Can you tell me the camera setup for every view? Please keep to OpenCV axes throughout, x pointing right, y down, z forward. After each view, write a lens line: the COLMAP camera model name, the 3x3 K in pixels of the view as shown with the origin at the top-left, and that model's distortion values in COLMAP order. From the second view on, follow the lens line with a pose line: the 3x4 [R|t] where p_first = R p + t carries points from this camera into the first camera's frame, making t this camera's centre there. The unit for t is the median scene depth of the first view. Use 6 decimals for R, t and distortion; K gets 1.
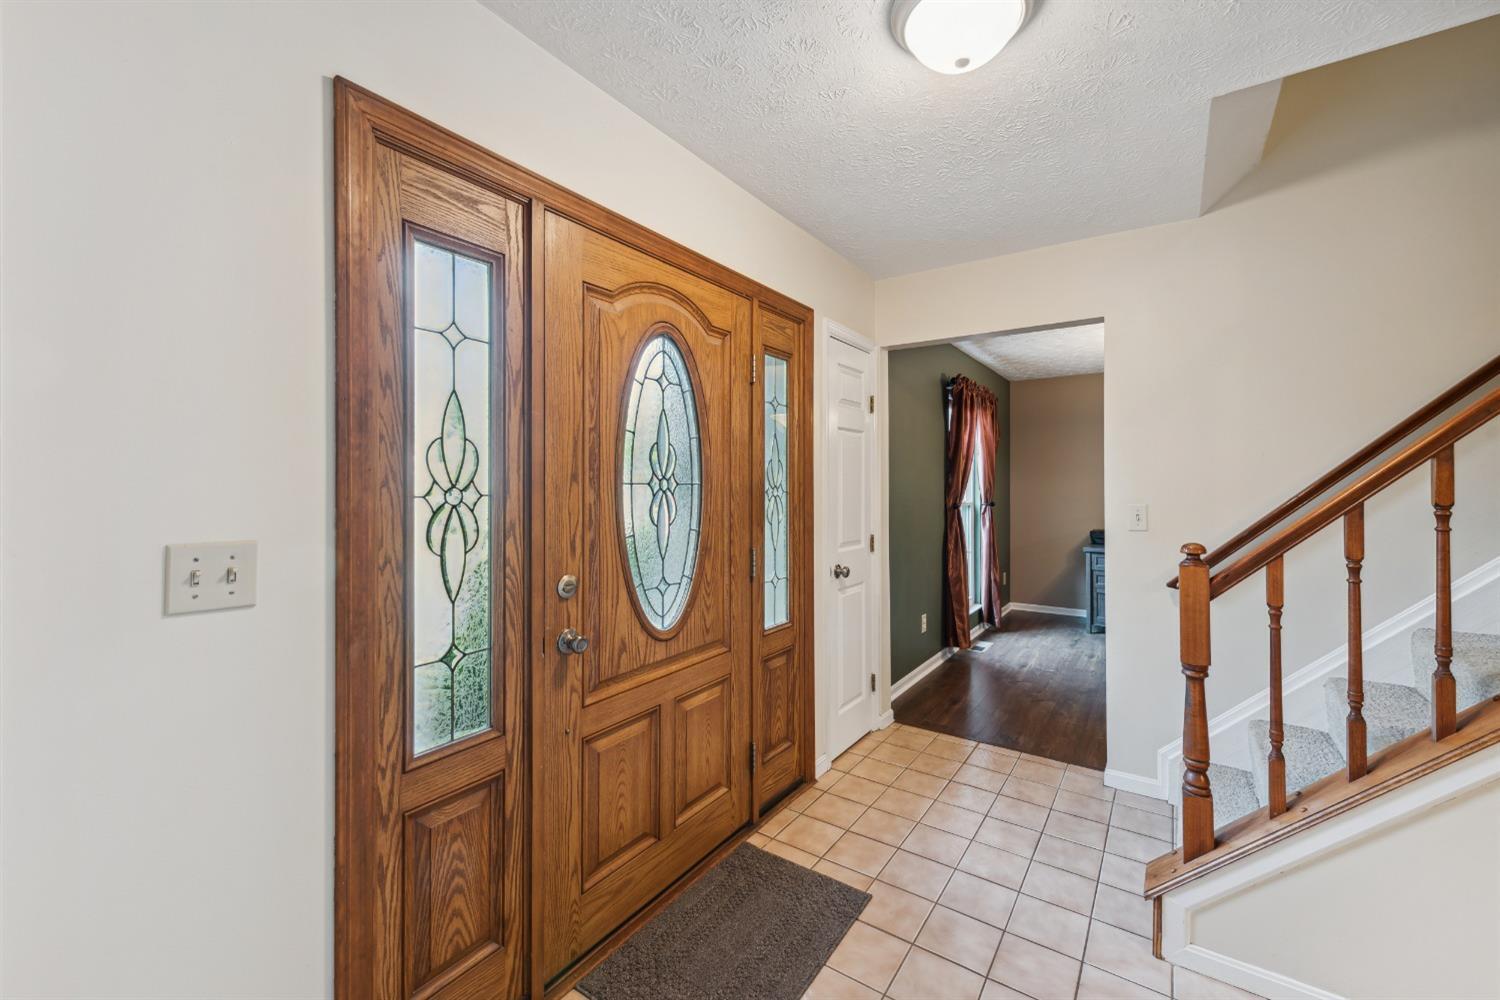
lens RADIAL K [[600.5, 0, 777.3], [0, 600.5, 481.8], [0, 0, 1]] dist [0.014731, -0.001274]
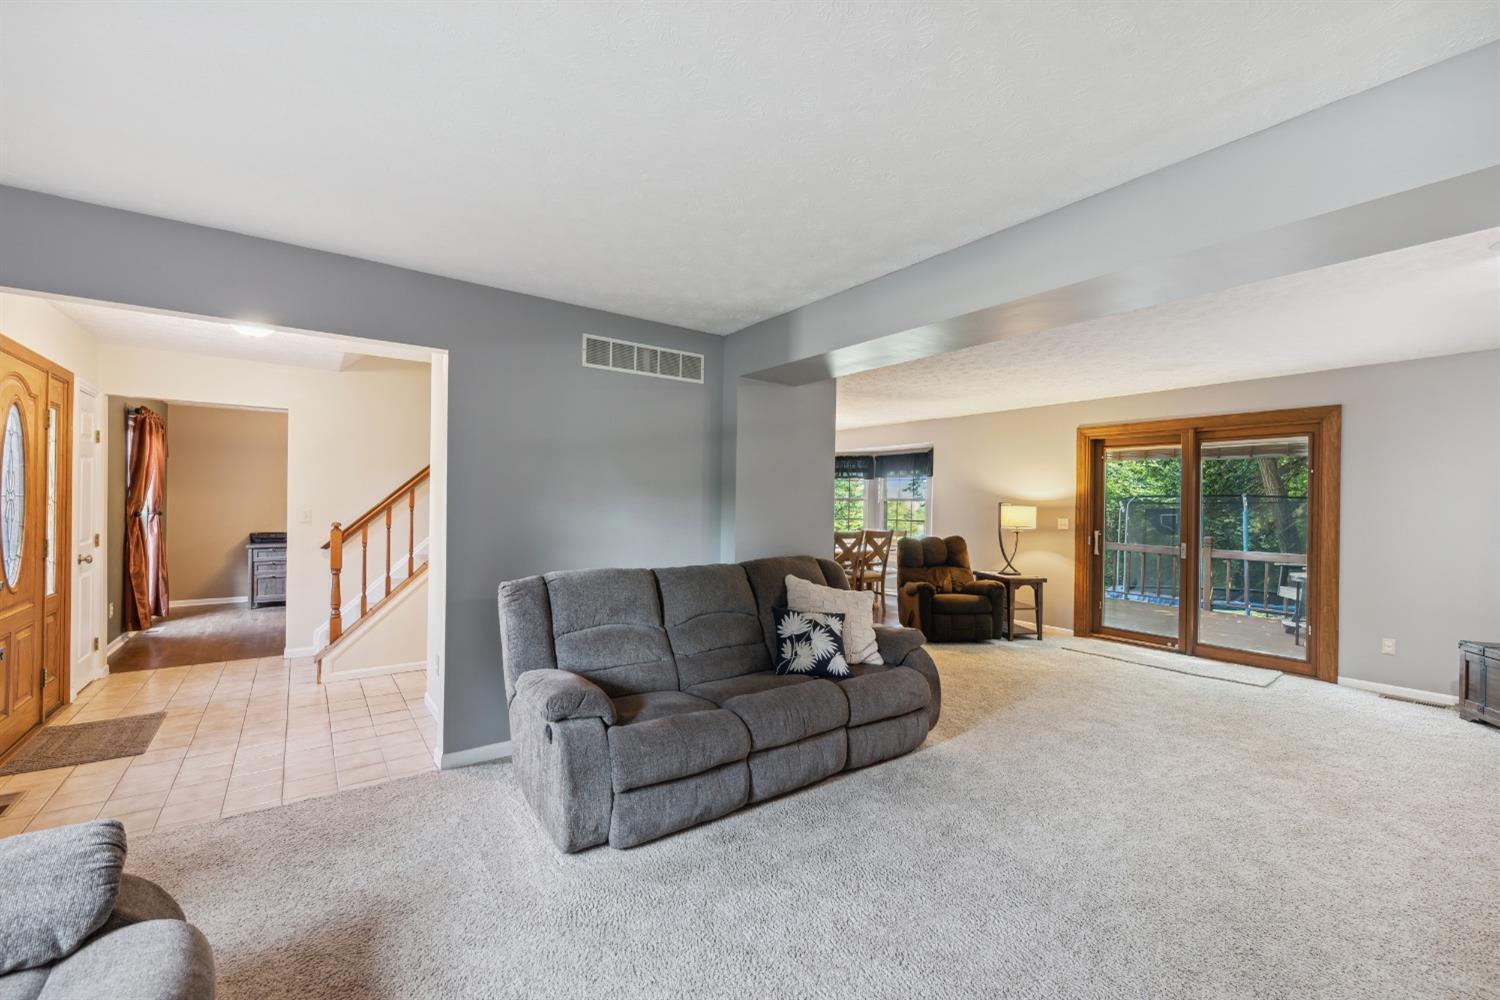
lens RADIAL K [[610.1, 0, 748.0], [0, 610.1, 504.0], [0, 0, 1]] dist [0.001361, -0.000036]
pose [[0.348899, 0.003497, 0.937154, -0.703784], [-0.019647, 0.999801, 0.003583, -0.013979], [-0.936954, -0.019662, 0.348898, -0.958425]]
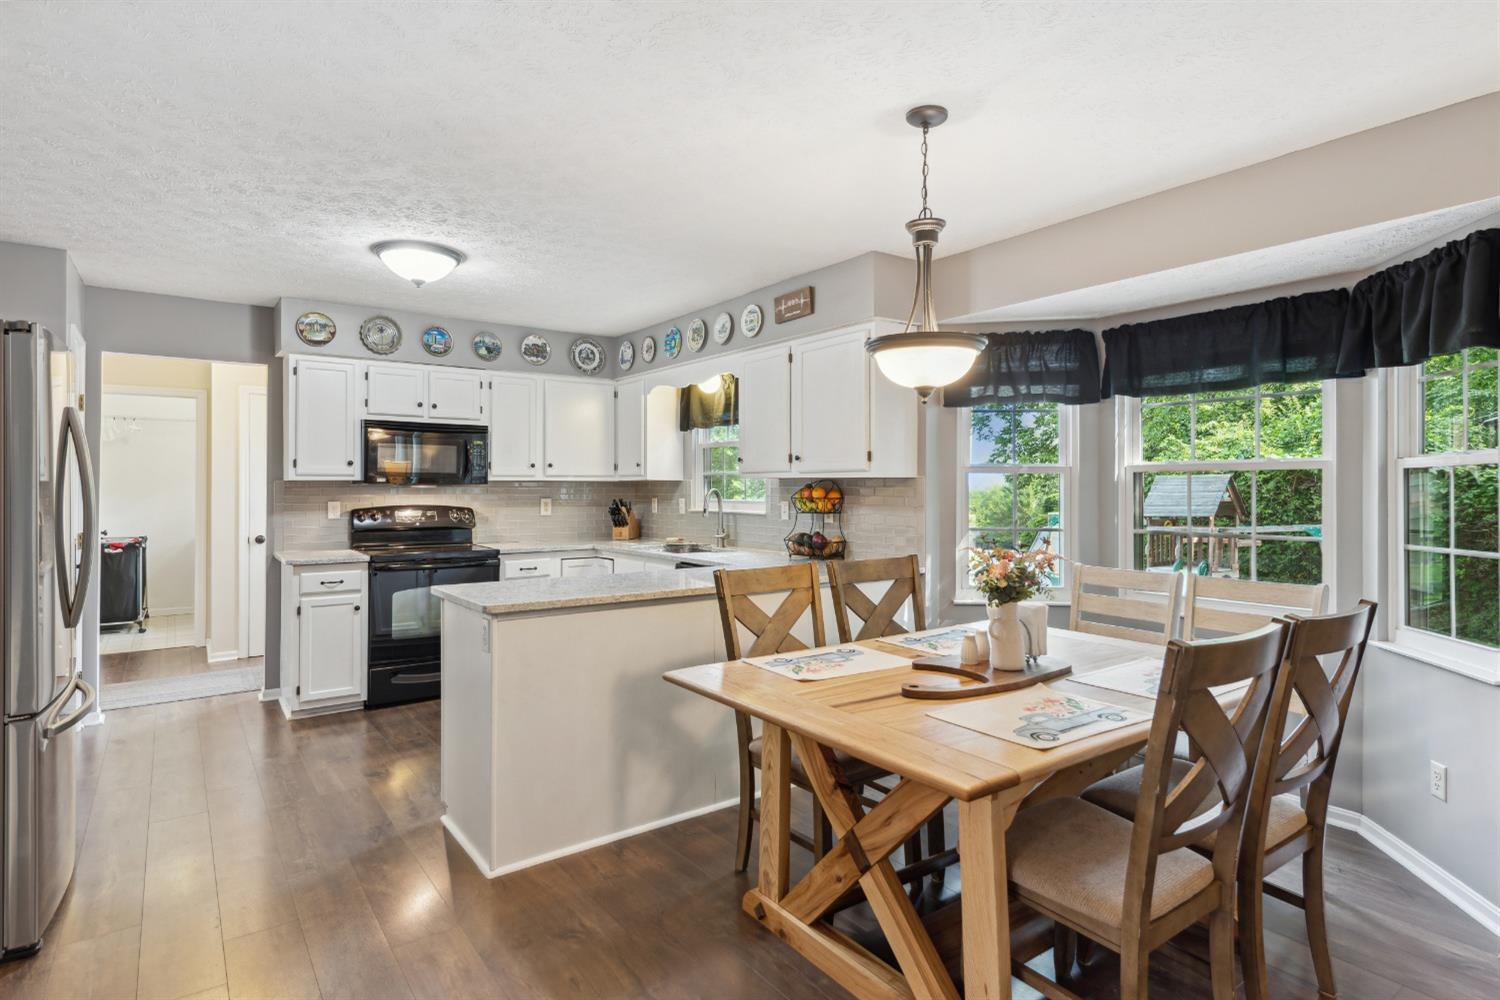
lens RADIAL K [[786.8, 0, 762.7], [0, 786.8, 487.0], [0, 0, 1]] dist [0.015083, -0.001157]
pose [[0.329194, 0.003850, 0.944255, 1.145133], [-0.006737, 0.999976, -0.001728, -0.001947], [-0.944238, -0.005793, 0.329212, -0.351350]]
